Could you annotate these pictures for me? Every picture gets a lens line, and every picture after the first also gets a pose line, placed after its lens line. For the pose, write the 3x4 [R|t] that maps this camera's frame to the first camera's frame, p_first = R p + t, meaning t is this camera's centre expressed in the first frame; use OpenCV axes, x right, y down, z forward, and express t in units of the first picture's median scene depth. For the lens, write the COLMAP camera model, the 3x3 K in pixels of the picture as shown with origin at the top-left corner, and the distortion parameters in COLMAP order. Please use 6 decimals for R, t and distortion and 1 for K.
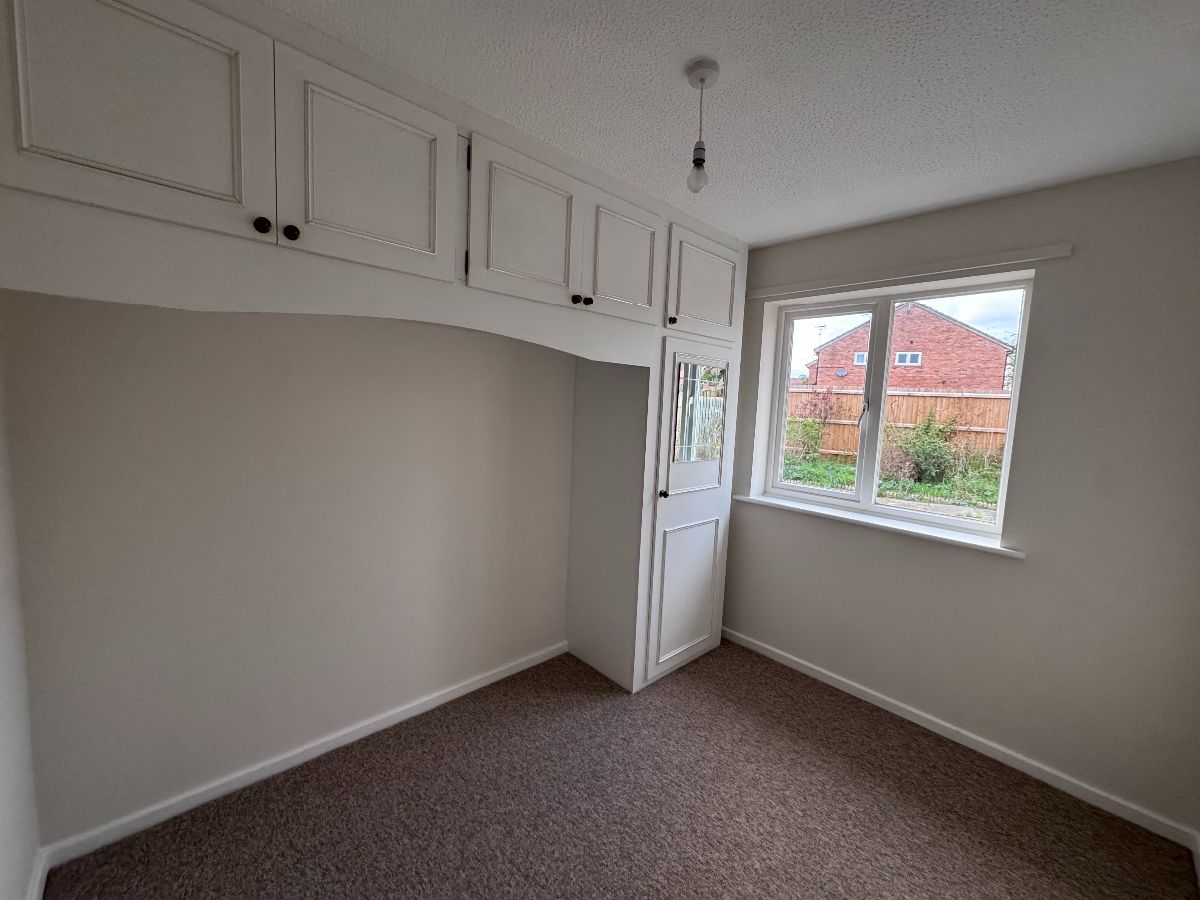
lens RADIAL K [[485.9, 0, 615.8], [0, 485.9, 460.5], [0, 0, 1]] dist [-0.002407, 0.000670]
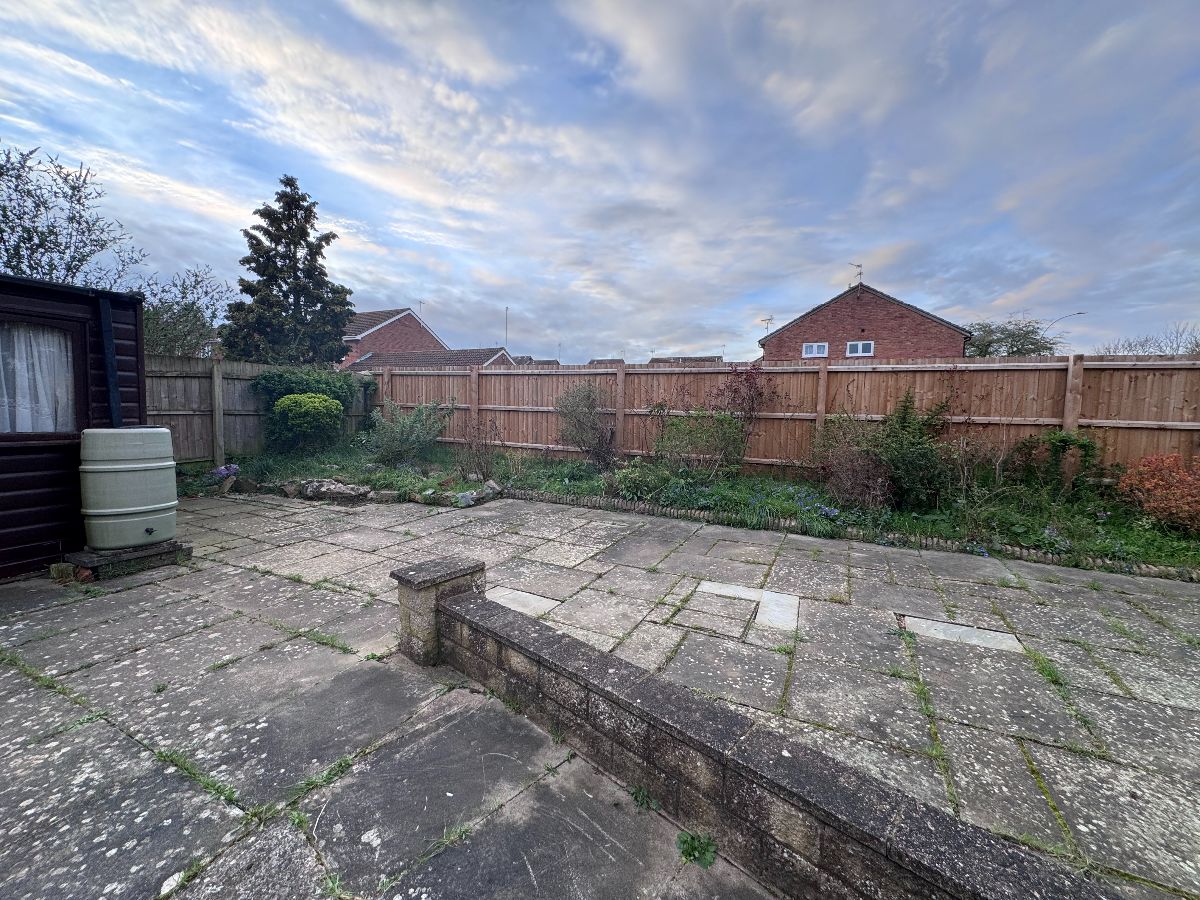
lens RADIAL K [[485.9, 0, 618.9], [0, 485.9, 460.9], [0, 0, 1]] dist [-0.002407, 0.000670]
pose [[0.996164, -0.033527, 0.080825, 0.216273], [0.034569, 0.999336, -0.011529, -0.019277], [-0.080385, 0.014279, 0.996662, 0.395753]]
